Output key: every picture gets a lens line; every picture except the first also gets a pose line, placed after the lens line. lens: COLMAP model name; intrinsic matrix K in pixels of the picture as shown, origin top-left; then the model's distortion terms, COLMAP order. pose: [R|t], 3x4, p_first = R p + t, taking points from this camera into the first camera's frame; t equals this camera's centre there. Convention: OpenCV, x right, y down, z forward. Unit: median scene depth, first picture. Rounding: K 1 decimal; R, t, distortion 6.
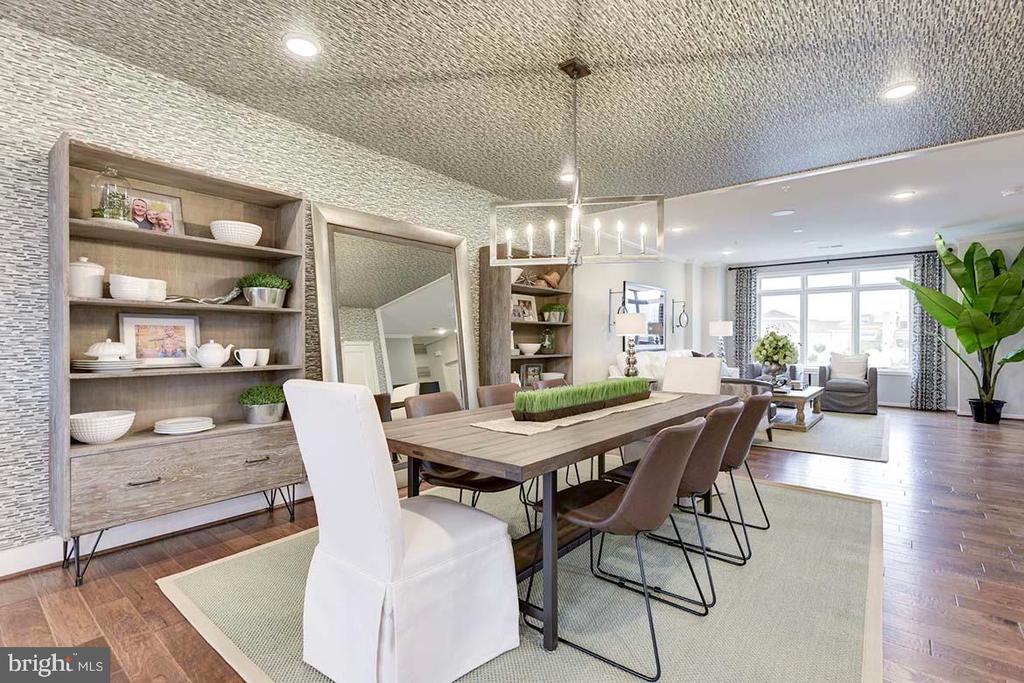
lens RADIAL K [[477.8, 0, 509.9], [0, 477.8, 342.0], [0, 0, 1]] dist [0.003122, 0.000586]
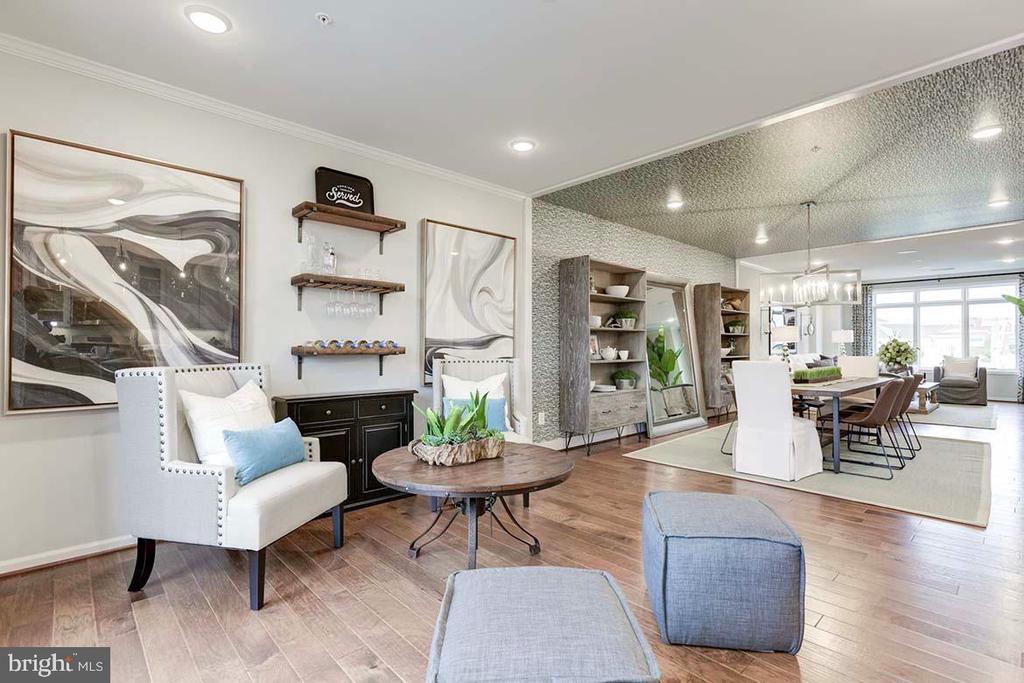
lens RADIAL K [[477.8, 0, 512.4], [0, 477.8, 342.6], [0, 0, 1]] dist [0.003122, 0.000586]
pose [[0.992367, -0.003138, -0.123282, -0.402566], [0.001643, 0.999924, -0.012225, 0.002309], [0.123311, 0.011929, 0.992296, -0.520441]]
